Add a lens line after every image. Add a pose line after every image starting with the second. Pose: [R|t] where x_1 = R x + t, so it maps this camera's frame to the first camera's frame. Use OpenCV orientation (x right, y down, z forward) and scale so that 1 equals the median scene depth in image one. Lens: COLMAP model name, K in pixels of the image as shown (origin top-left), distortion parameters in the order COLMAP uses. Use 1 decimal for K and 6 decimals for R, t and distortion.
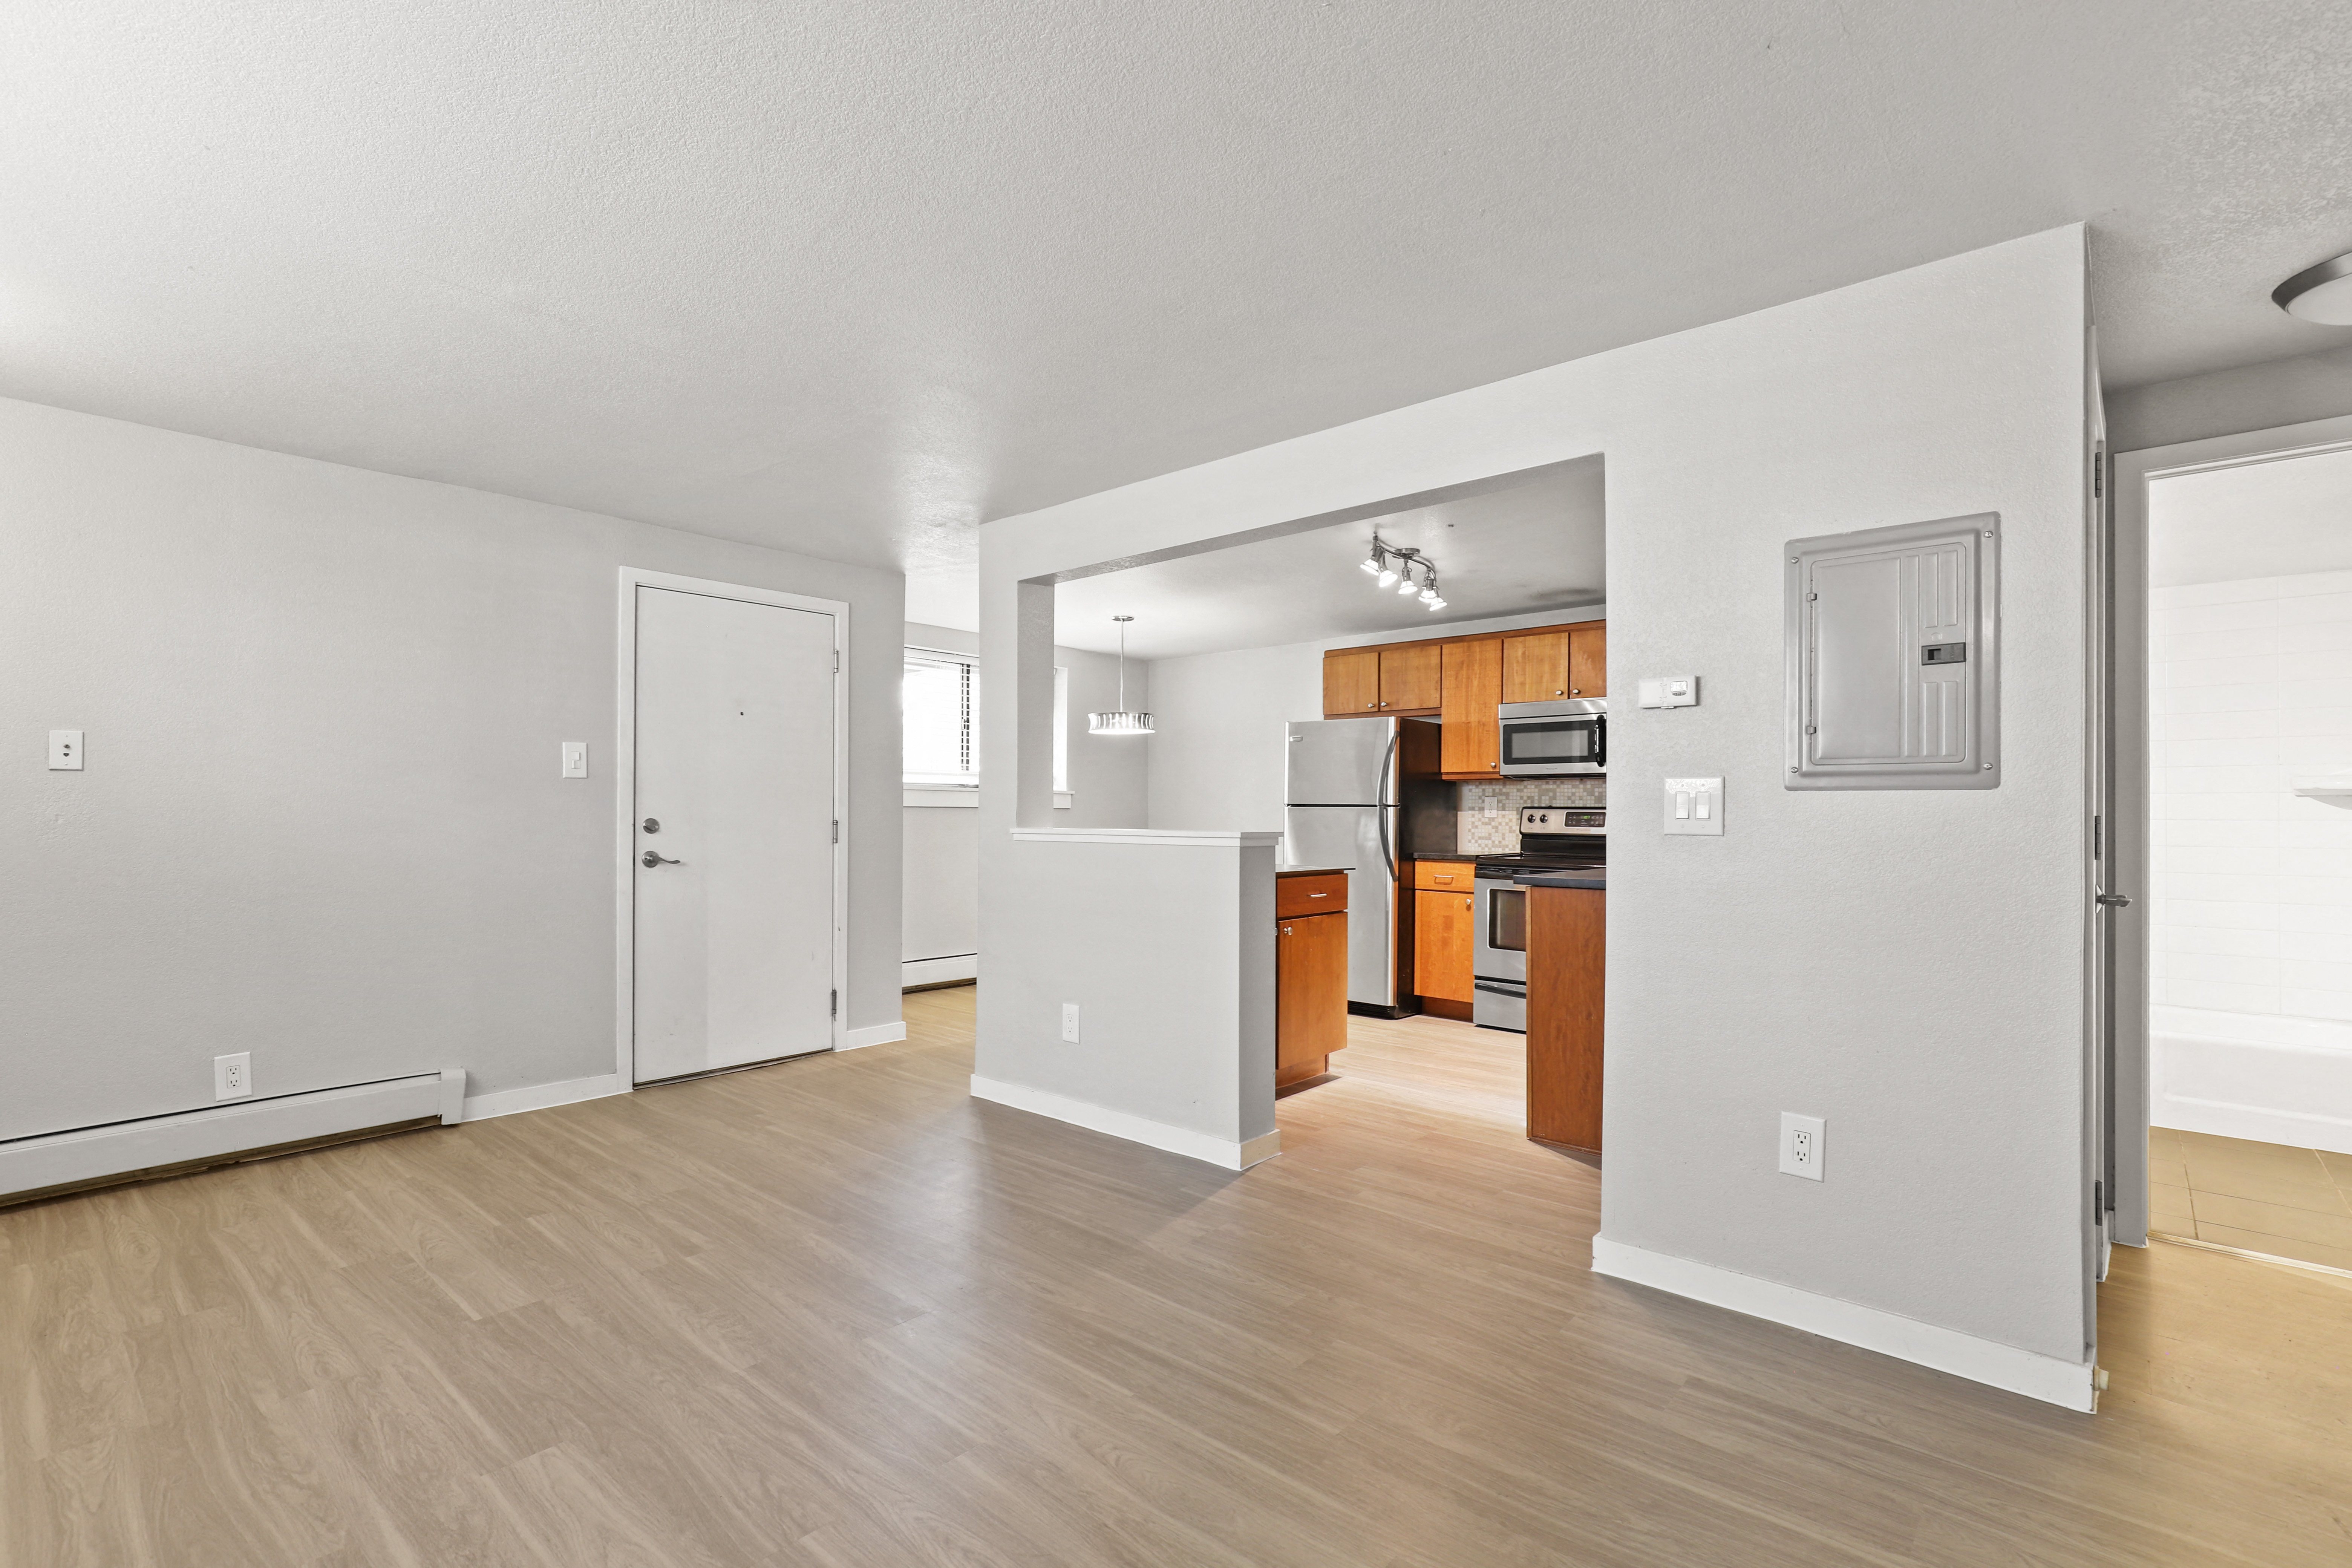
lens RADIAL K [[1097.9, 0, 1164.3], [0, 1097.9, 793.2], [0, 0, 1]] dist [-0.010263, 0.005982]
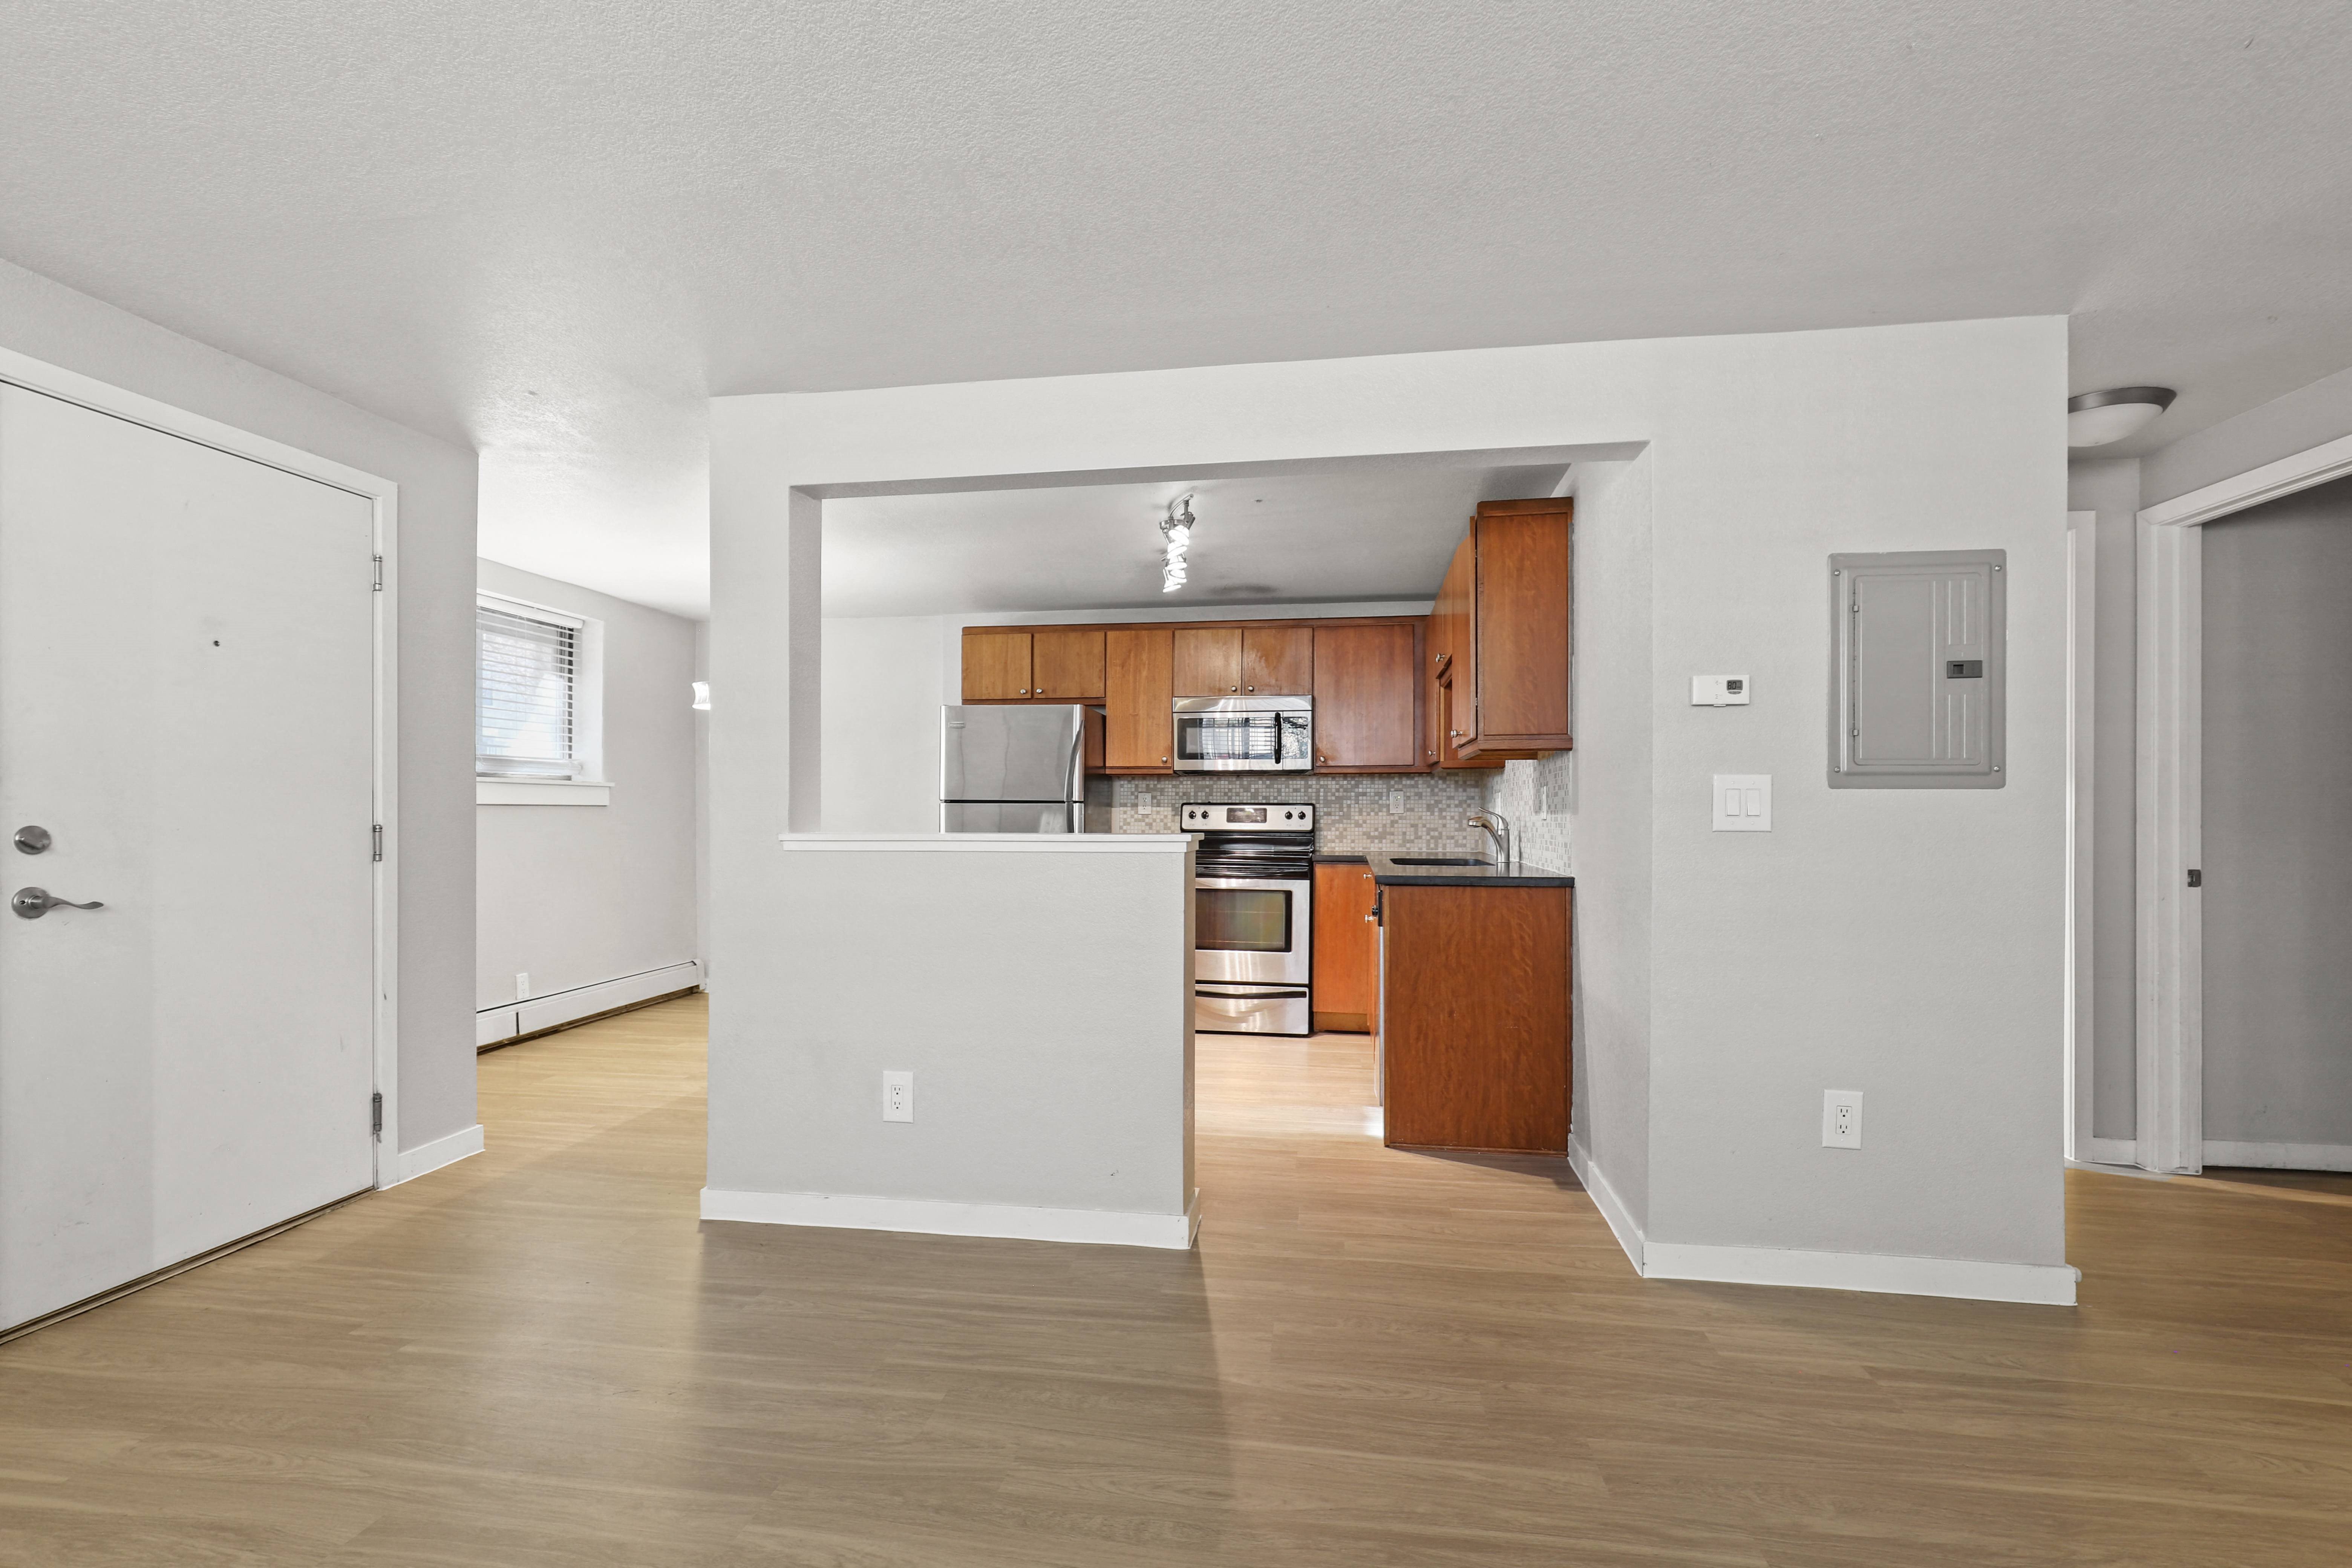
lens RADIAL K [[1097.9, 0, 1176.3], [0, 1097.9, 792.7], [0, 0, 1]] dist [-0.010263, 0.005982]
pose [[0.834352, 0.005341, 0.551206, -0.308679], [-0.007002, 0.999975, 0.000910, 0.003230], [-0.551187, -0.004619, 0.834369, 0.259318]]
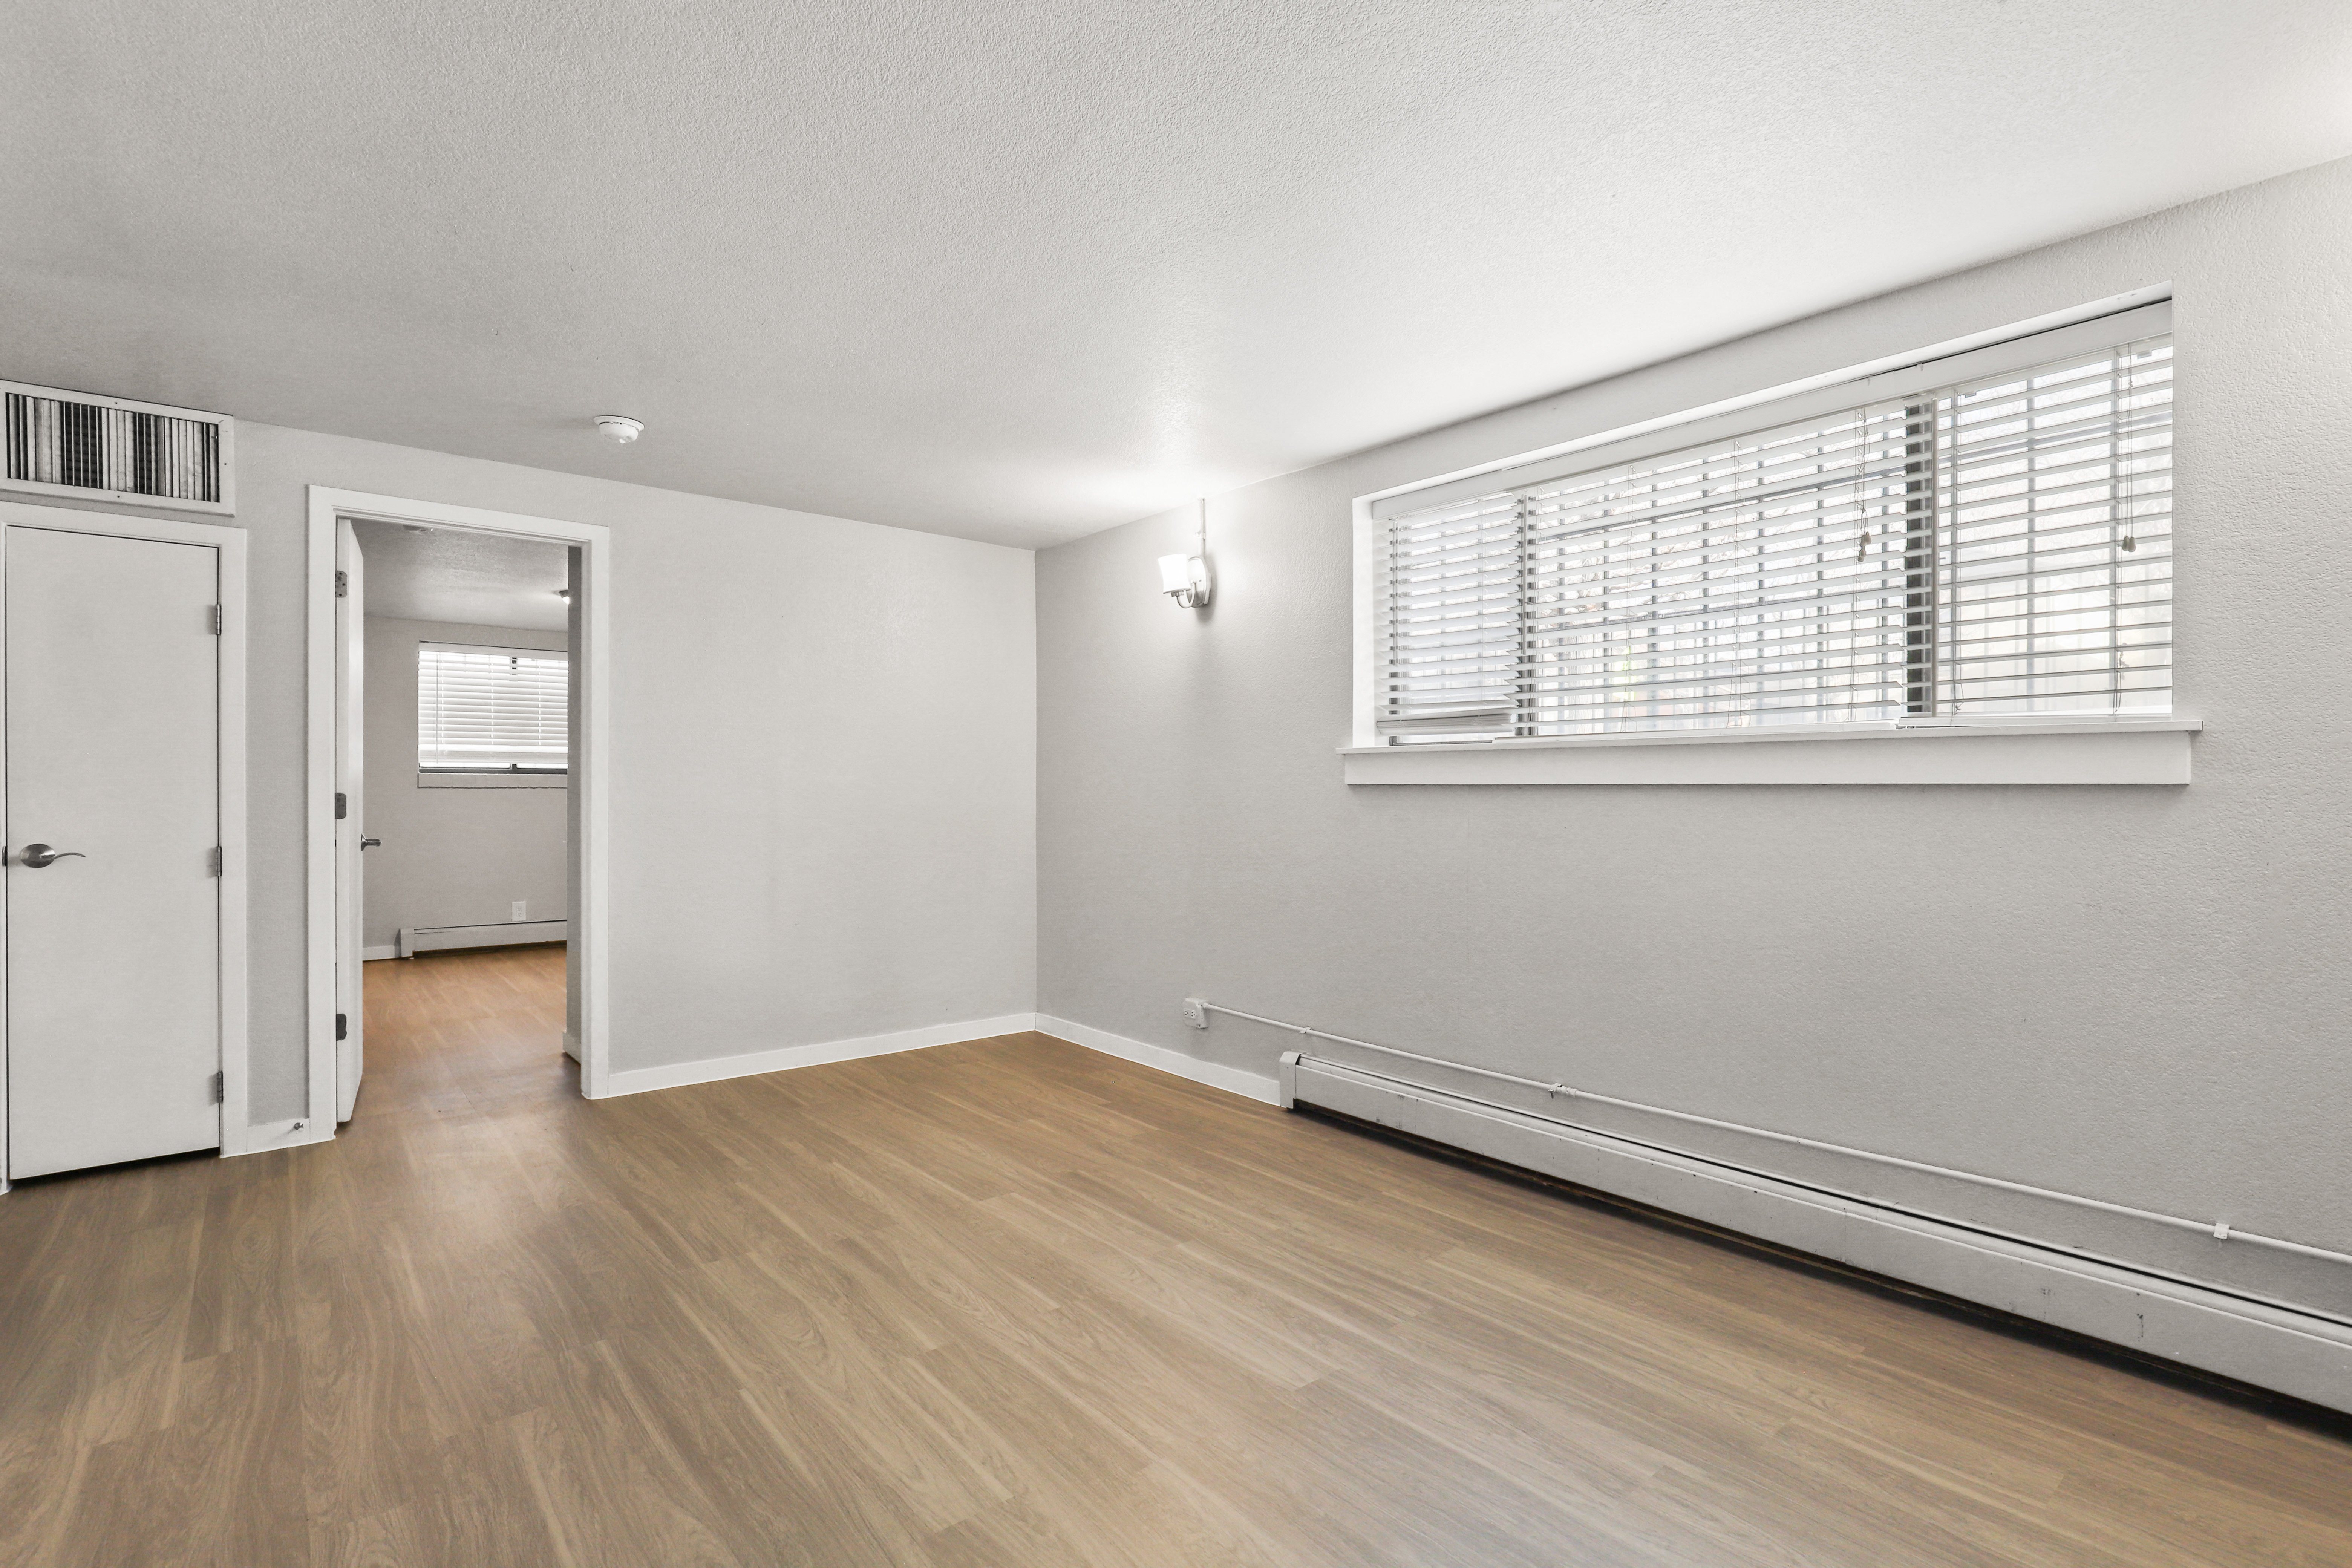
lens RADIAL K [[1097.9, 0, 1147.3], [0, 1097.9, 782.4], [0, 0, 1]] dist [-0.010263, 0.005982]
pose [[-0.987733, -0.004204, 0.156097, -0.259573], [-0.008143, 0.999664, -0.024602, 0.017738], [-0.155941, -0.025572, -0.987435, 0.938490]]
